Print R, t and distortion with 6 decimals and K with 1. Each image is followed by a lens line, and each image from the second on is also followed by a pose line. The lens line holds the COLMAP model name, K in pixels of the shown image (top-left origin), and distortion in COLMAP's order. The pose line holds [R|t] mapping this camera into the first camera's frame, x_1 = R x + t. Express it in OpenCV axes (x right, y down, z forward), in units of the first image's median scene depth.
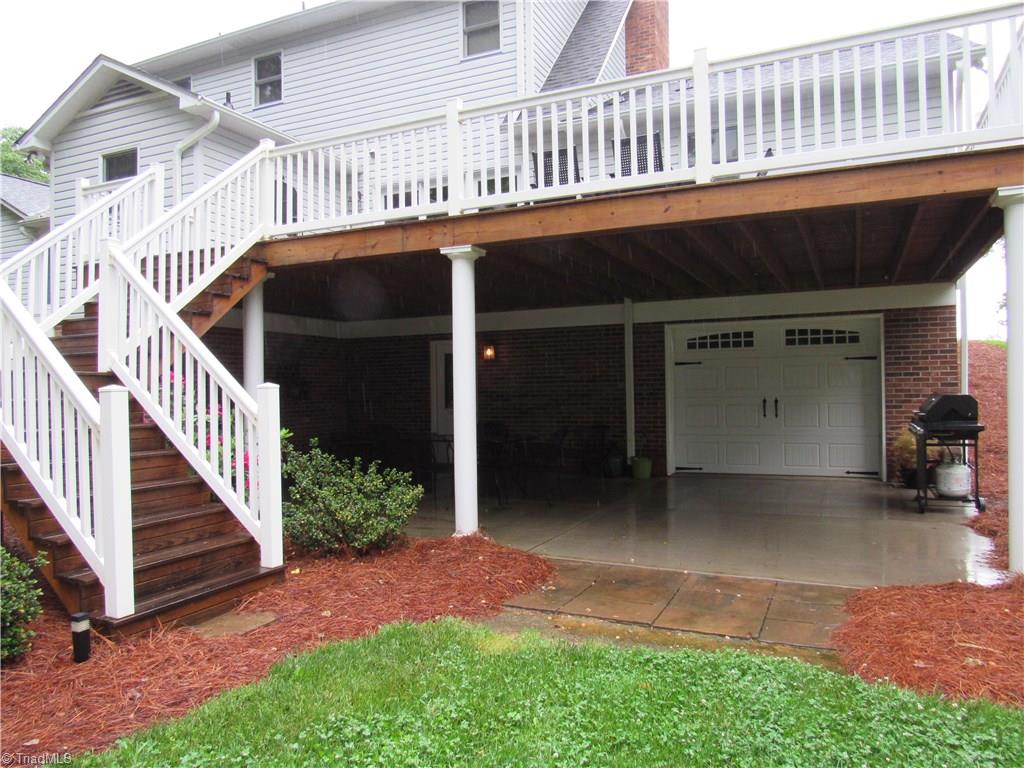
lens RADIAL K [[734.8, 0, 512.0], [0, 734.8, 384.0], [0, 0, 1]] dist [-0.026147, 0.004666]
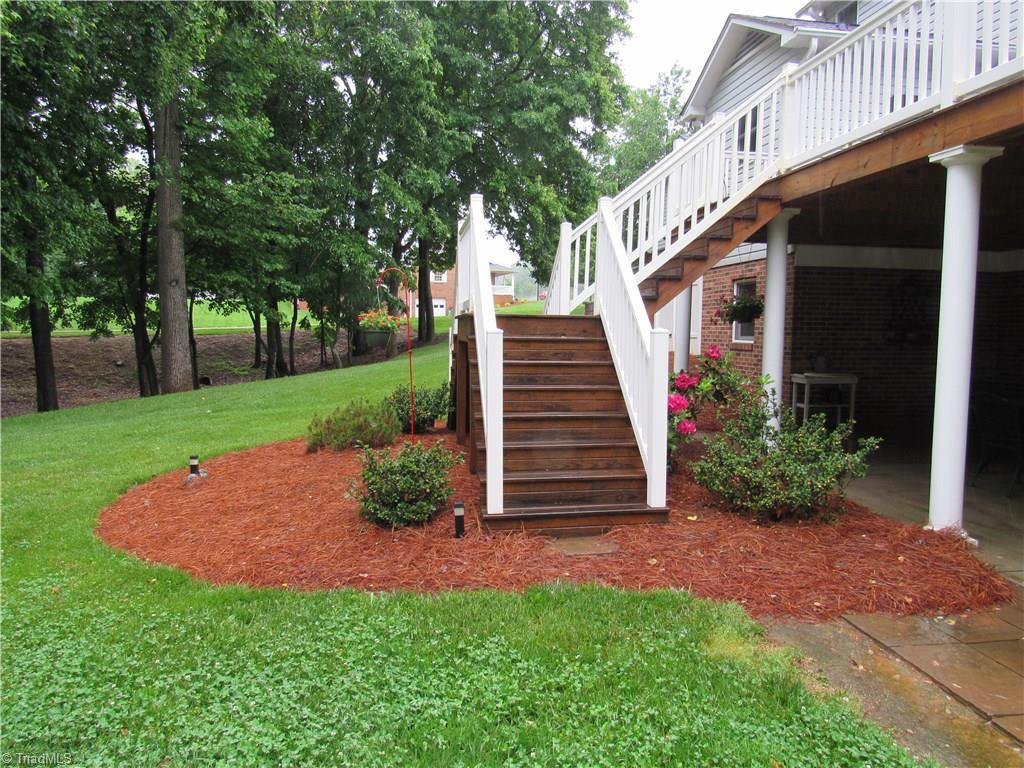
lens RADIAL K [[731.6, 0, 512.0], [0, 731.6, 384.0], [0, 0, 1]] dist [-0.025527, 0.000174]
pose [[0.547632, 0.083340, -0.832559, 0.374575], [-0.012339, 0.995723, 0.091557, -0.013143], [0.836628, -0.039866, 0.546318, 0.254851]]
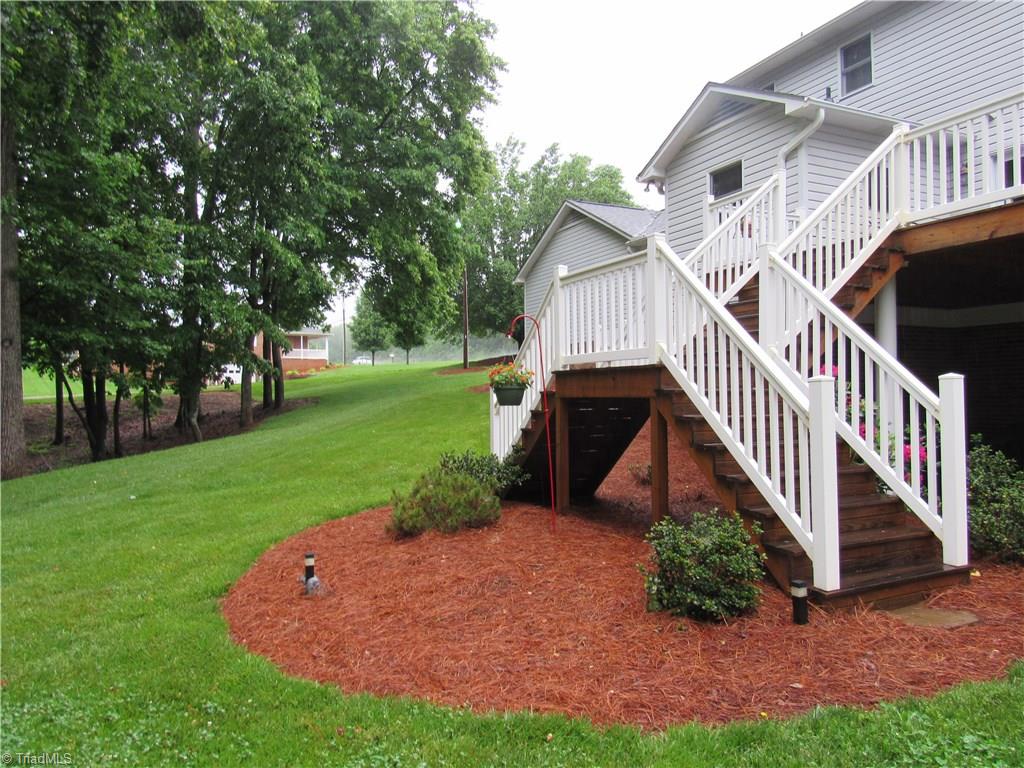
lens RADIAL K [[734.8, 0, 512.0], [0, 734.8, 384.0], [0, 0, 1]] dist [-0.026147, 0.004666]
pose [[0.760137, -0.001314, -0.649761, -0.140071], [0.003648, 0.999991, 0.002246, 0.007846], [0.649752, -0.004077, 0.760135, -0.091704]]
